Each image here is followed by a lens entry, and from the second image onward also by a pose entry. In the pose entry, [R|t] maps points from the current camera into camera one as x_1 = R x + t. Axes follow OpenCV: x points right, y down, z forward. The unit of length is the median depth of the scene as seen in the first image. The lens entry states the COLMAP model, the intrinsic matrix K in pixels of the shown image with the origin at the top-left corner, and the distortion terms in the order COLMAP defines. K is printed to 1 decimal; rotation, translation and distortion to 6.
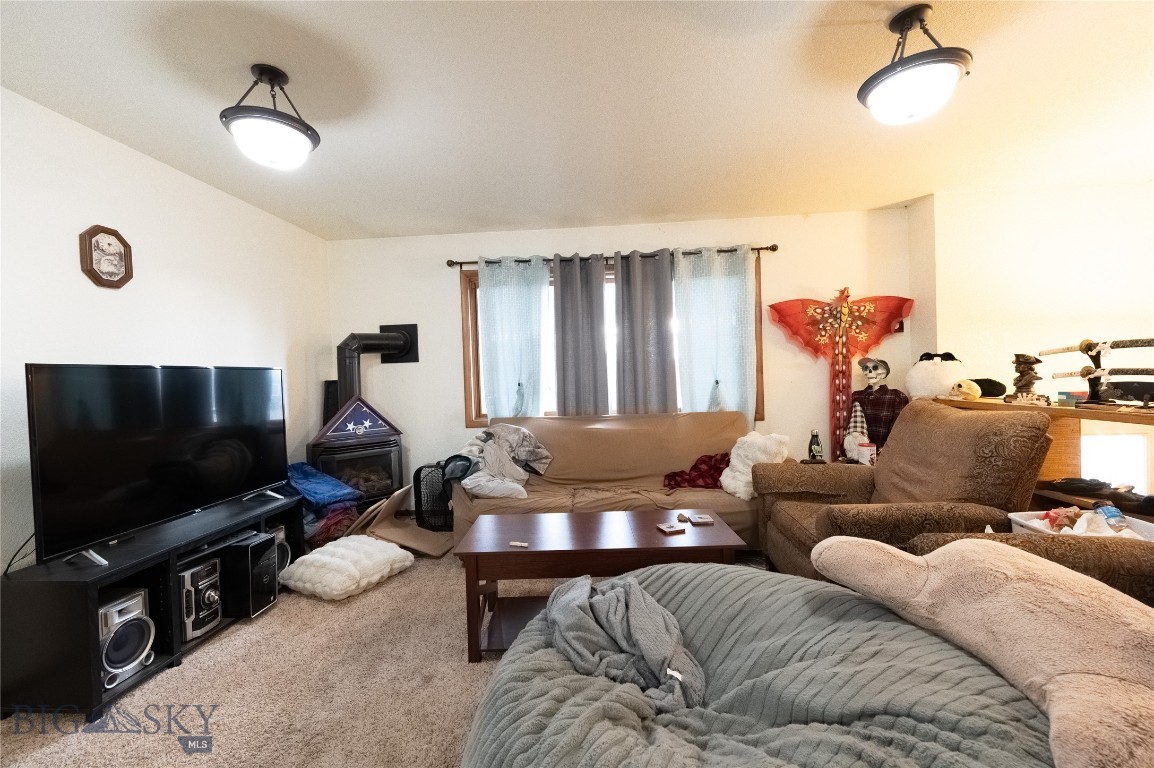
lens RADIAL K [[472.1, 0, 578.7], [0, 472.1, 388.8], [0, 0, 1]] dist [-0.002960, 0.001548]
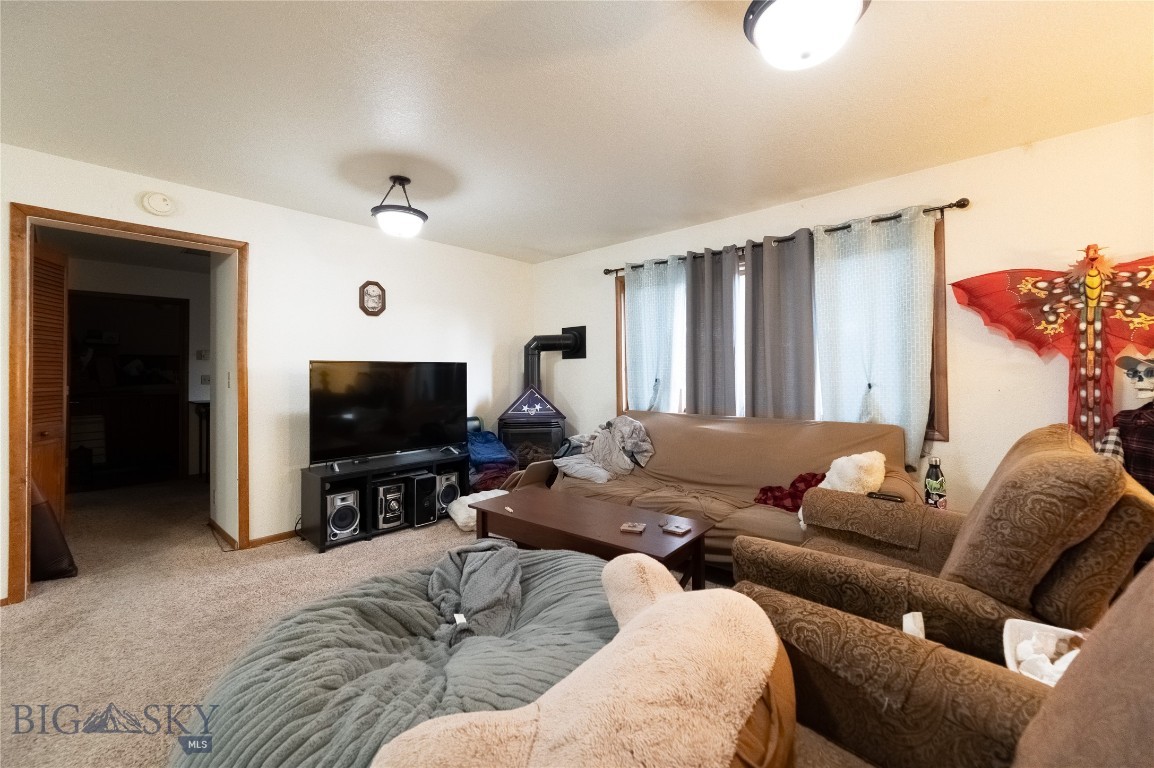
lens RADIAL K [[472.1, 0, 571.9], [0, 472.1, 373.0], [0, 0, 1]] dist [-0.002960, 0.001548]
pose [[0.778867, 0.025202, -0.626683, 0.410076], [-0.036197, 0.999333, -0.004799, -0.014272], [0.626144, 0.026422, 0.779259, 0.071277]]
